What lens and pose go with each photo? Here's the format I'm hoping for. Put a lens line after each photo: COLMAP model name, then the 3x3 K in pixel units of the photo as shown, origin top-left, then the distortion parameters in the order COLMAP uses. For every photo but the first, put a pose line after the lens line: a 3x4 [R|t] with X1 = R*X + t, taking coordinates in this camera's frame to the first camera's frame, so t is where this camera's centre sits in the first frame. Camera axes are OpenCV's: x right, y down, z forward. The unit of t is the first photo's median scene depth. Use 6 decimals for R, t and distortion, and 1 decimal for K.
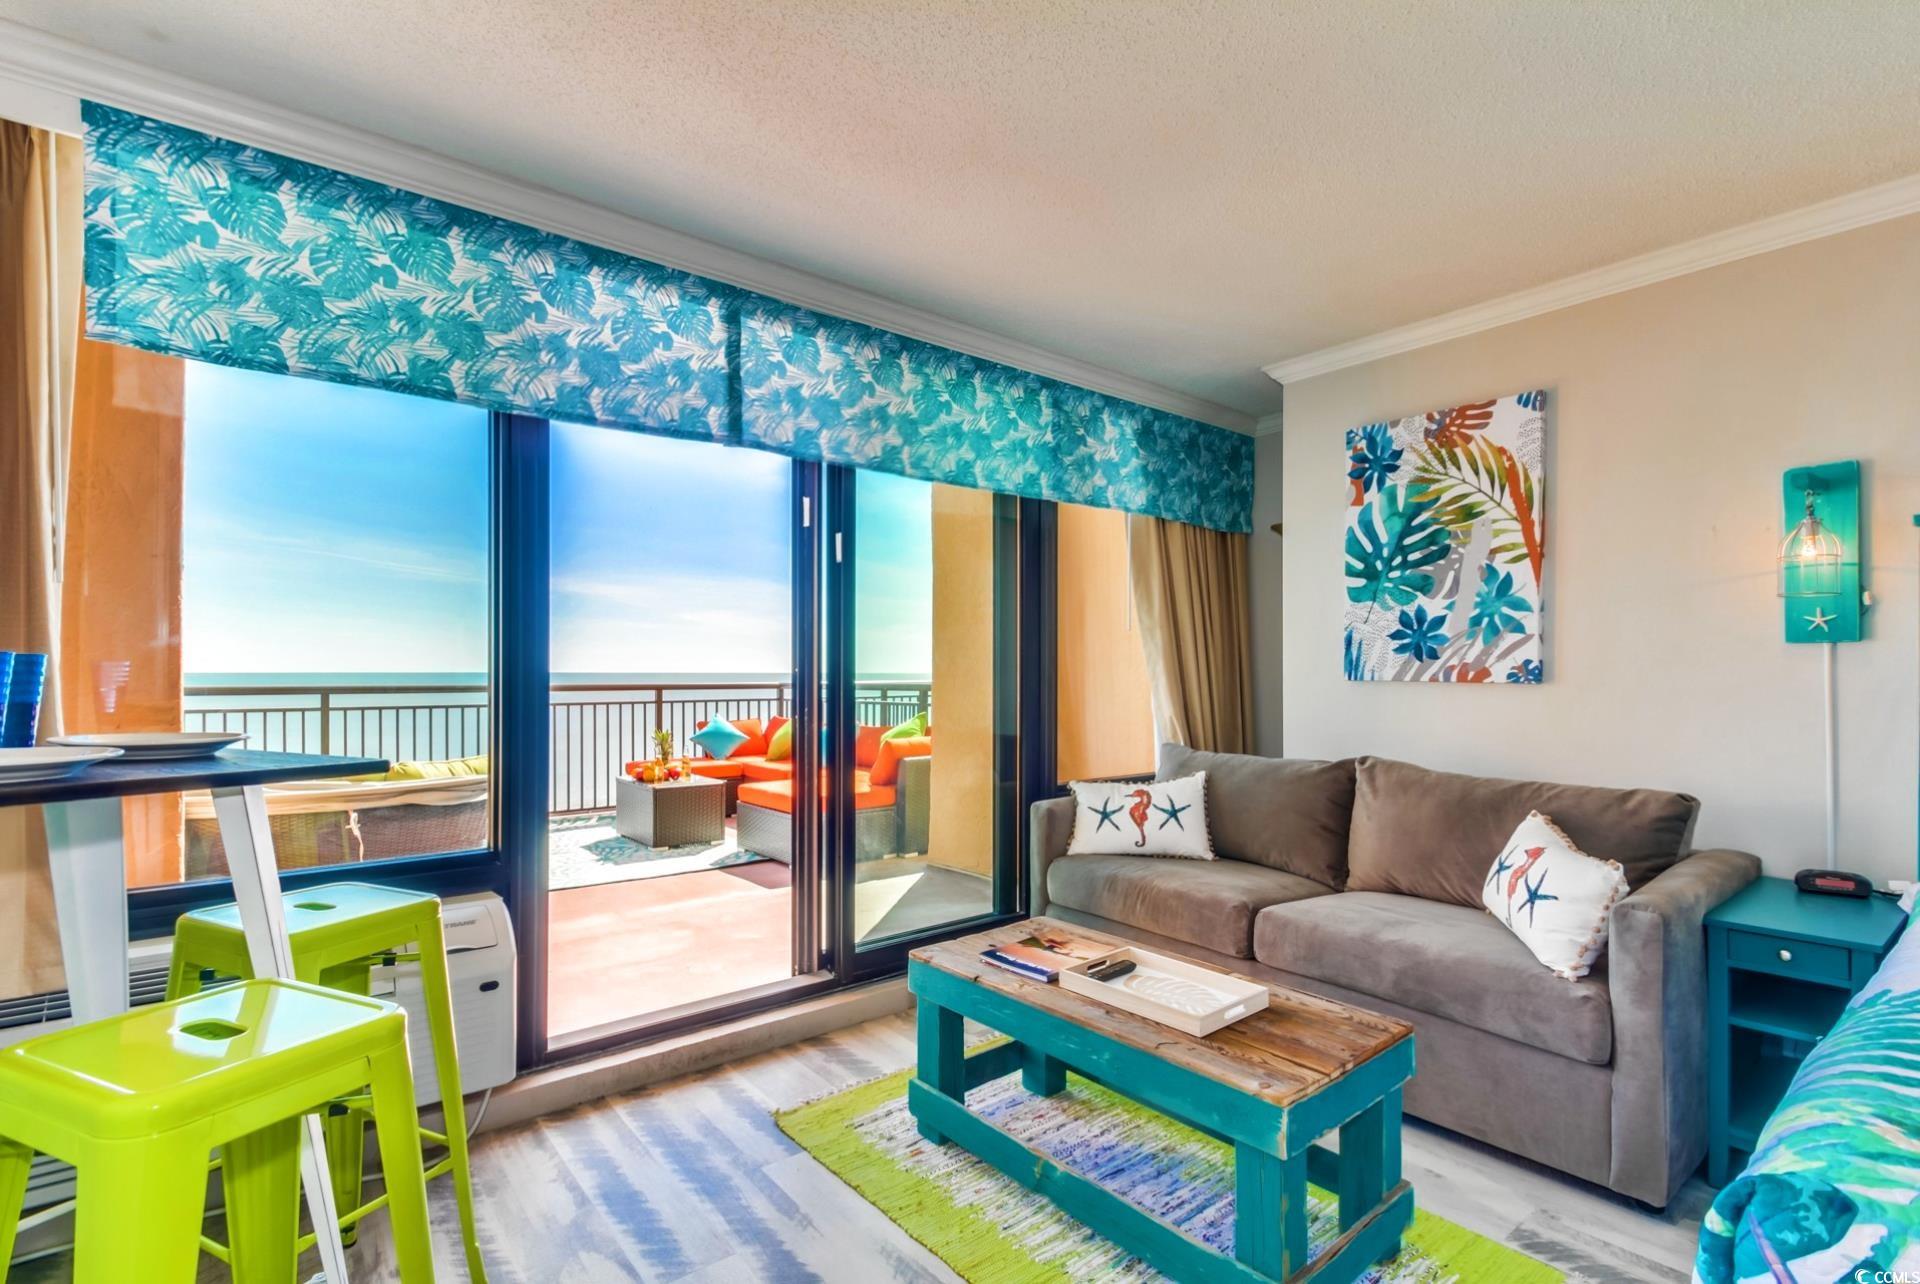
lens RADIAL K [[864.4, 0, 914.9], [0, 864.4, 674.1], [0, 0, 1]] dist [0.021204, -0.016395]
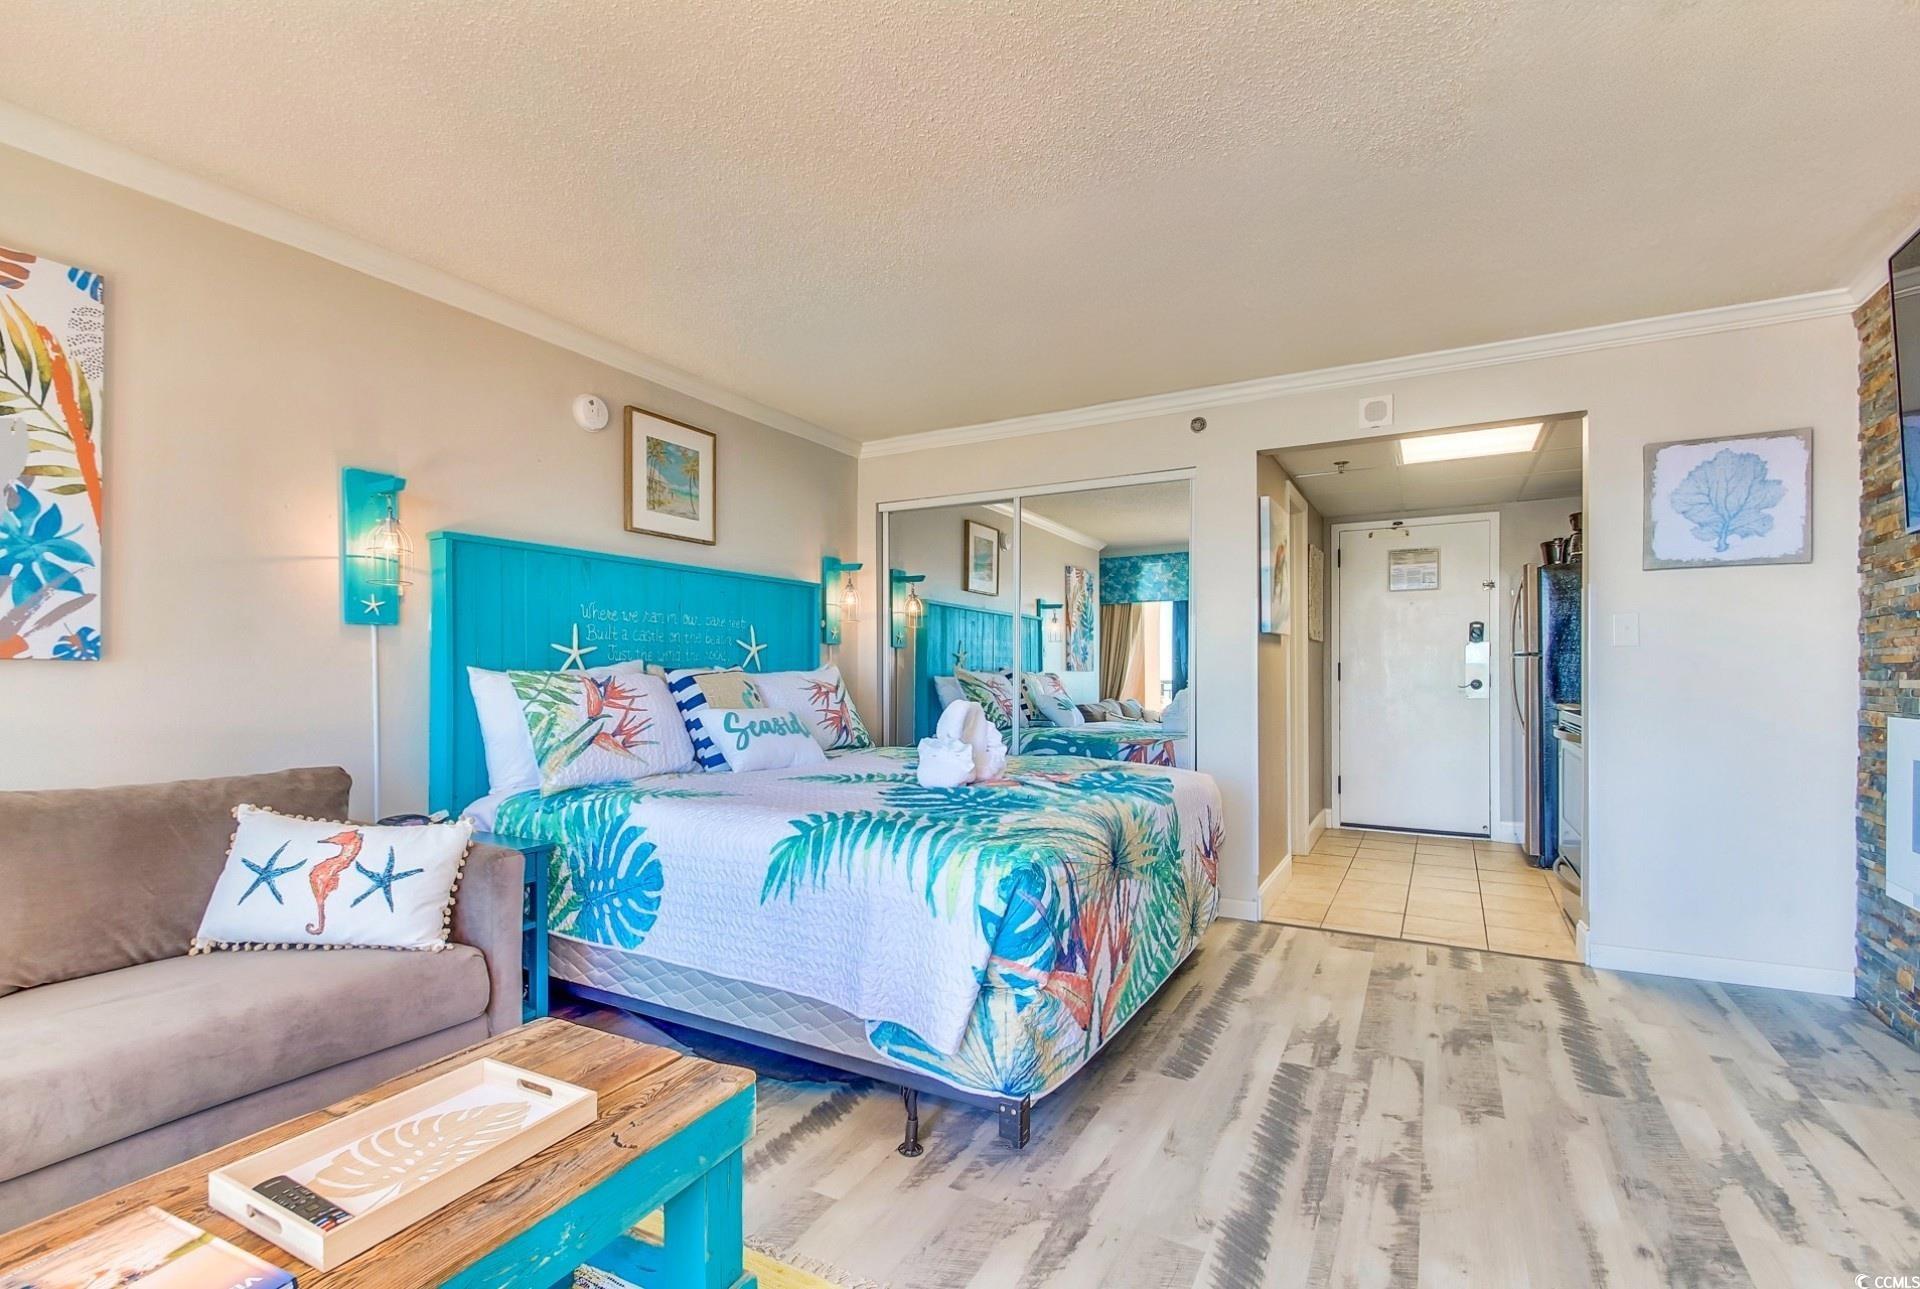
lens RADIAL K [[879.5, 0, 954.7], [0, 879.5, 676.9], [0, 0, 1]] dist [0.026219, -0.019889]
pose [[-0.401499, -0.004849, 0.915847, -0.284273], [0.005566, 0.999955, 0.007735, 0.023269], [-0.915843, 0.008203, -0.401454, 0.604742]]
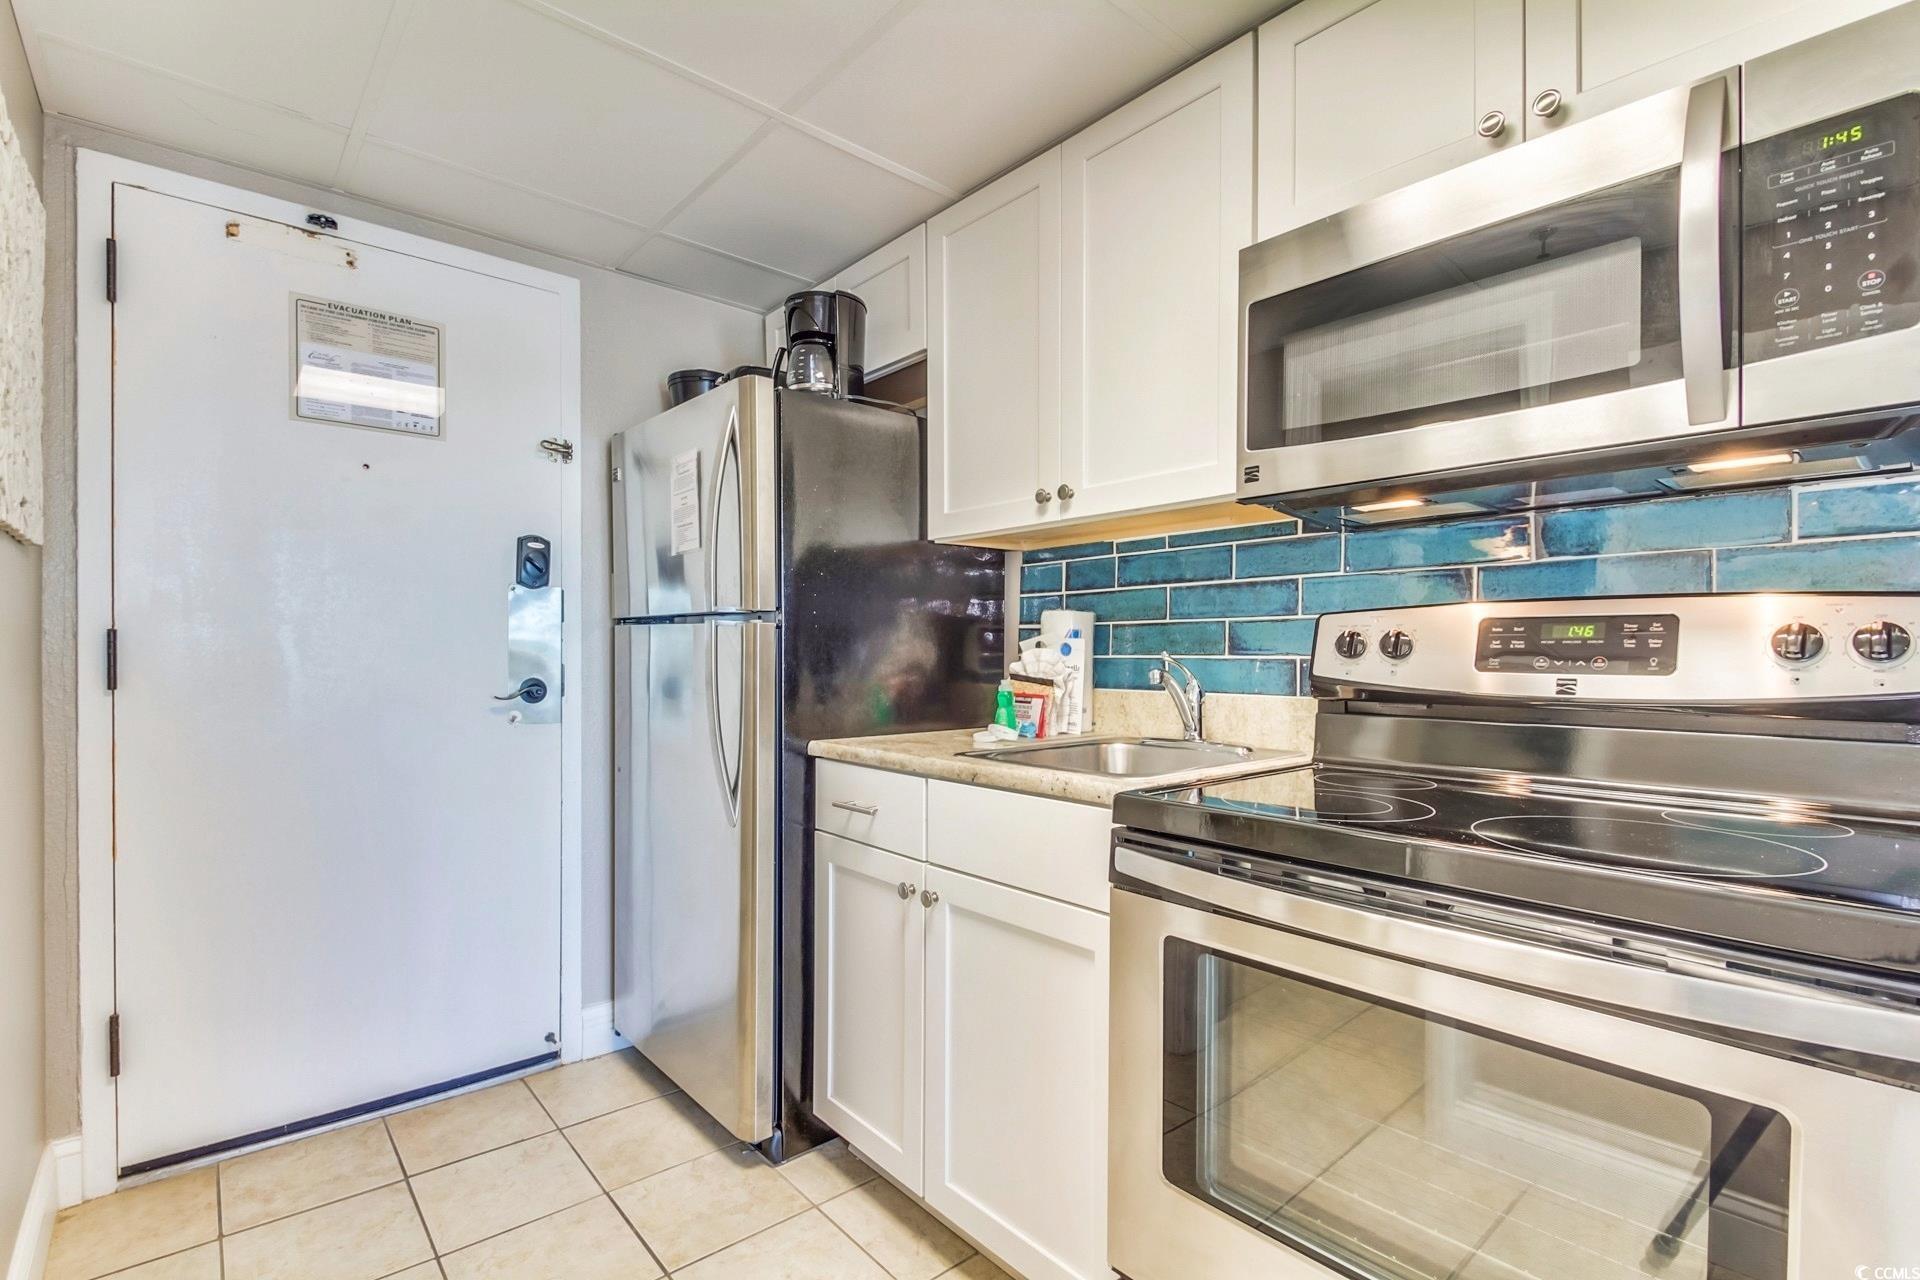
lens RADIAL K [[868.0, 0, 919.2], [0, 868.0, 653.8], [0, 0, 1]] dist [0.017446, -0.014457]
pose [[-0.999574, -0.000935, -0.029167, 0.752650], [-0.001045, 0.999992, 0.003735, 0.025490], [0.029164, 0.003764, -0.999568, -0.480851]]
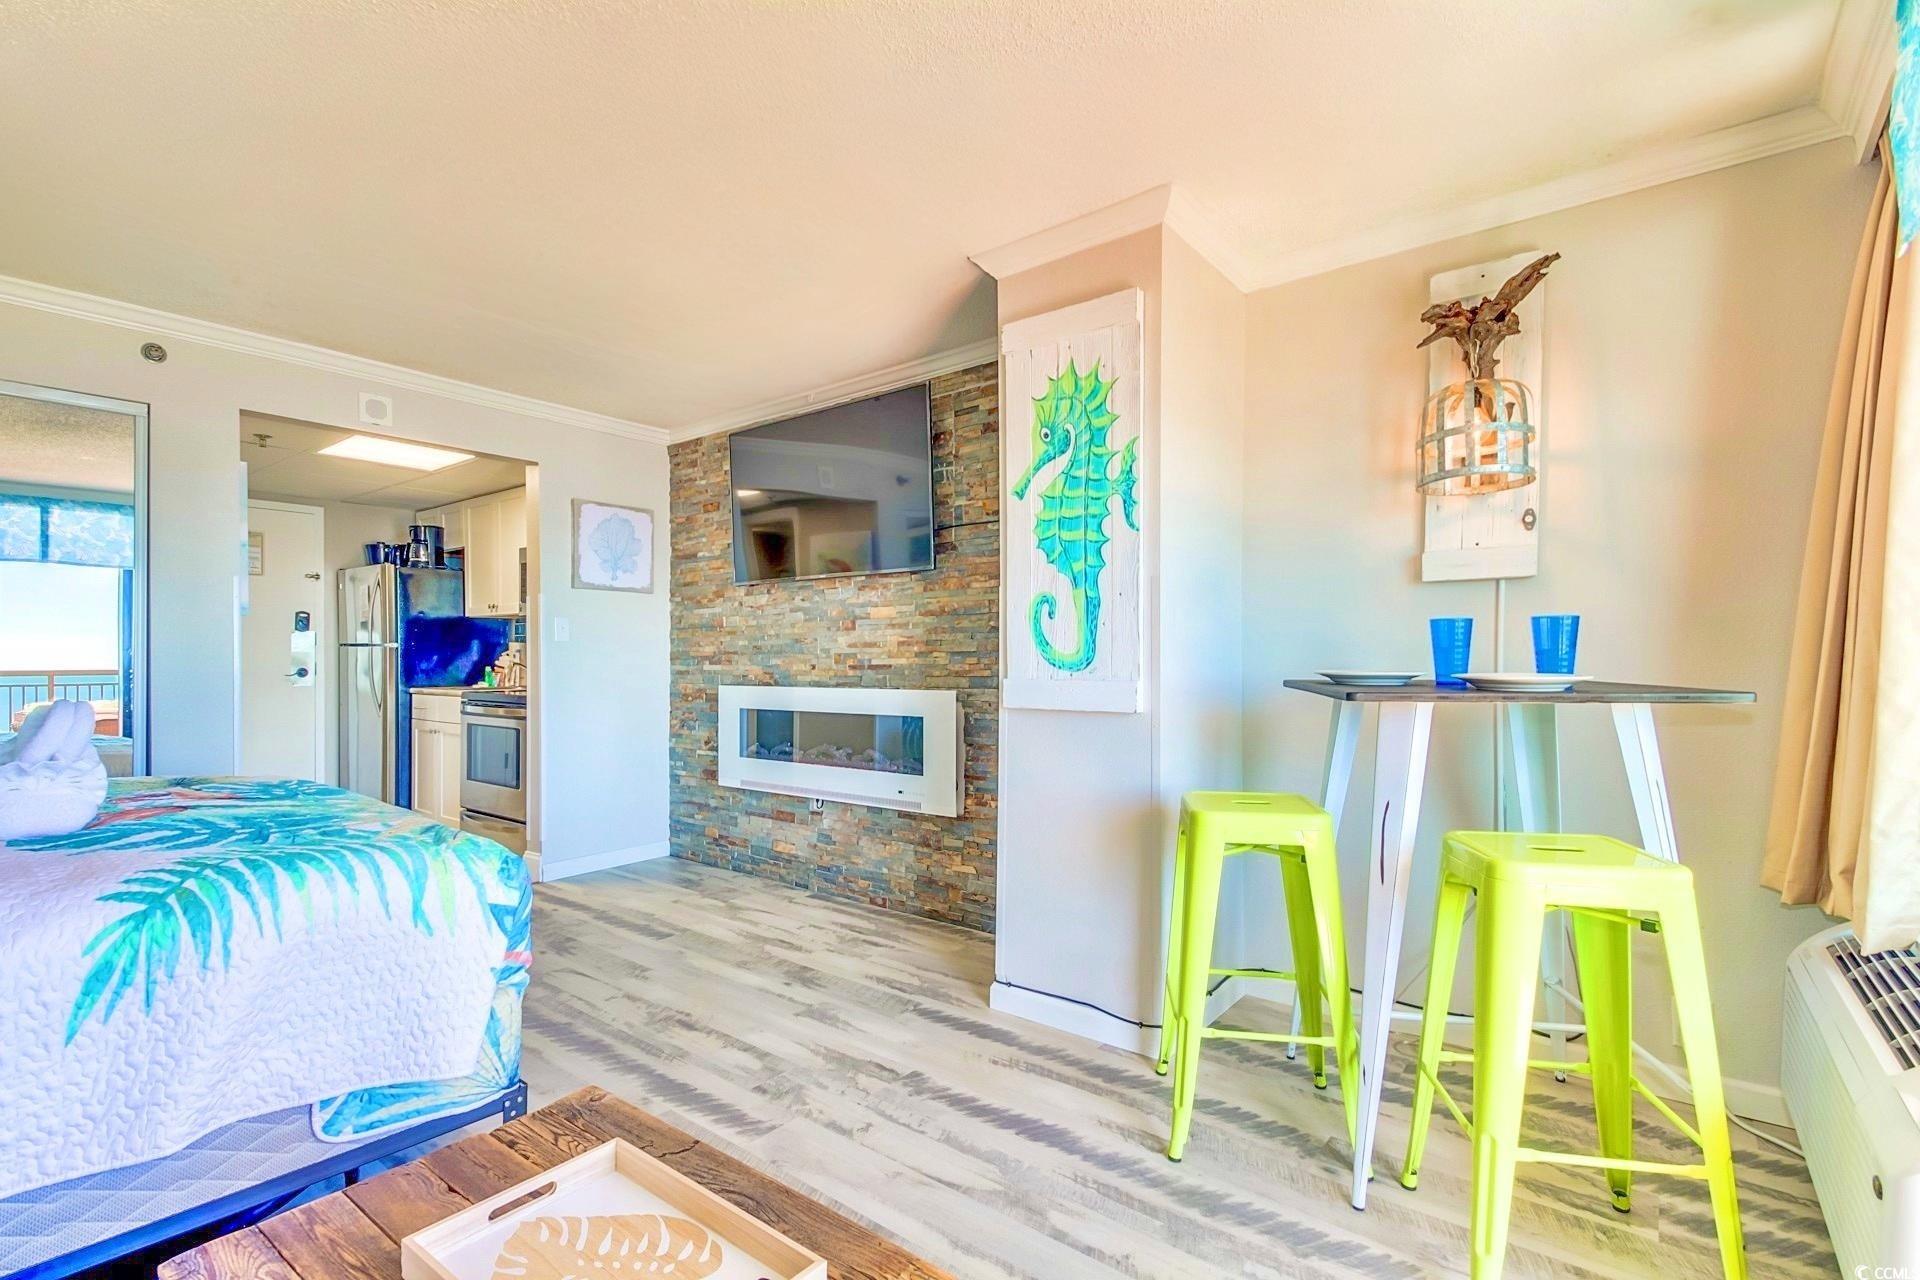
lens RADIAL K [[868.0, 0, 919.2], [0, 868.0, 653.8], [0, 0, 1]] dist [0.017446, -0.014457]
pose [[-0.972782, -0.002845, -0.231703, 0.162274], [-0.002056, 0.999991, -0.003648, 0.023096], [0.231711, -0.003072, -0.972780, 1.004318]]
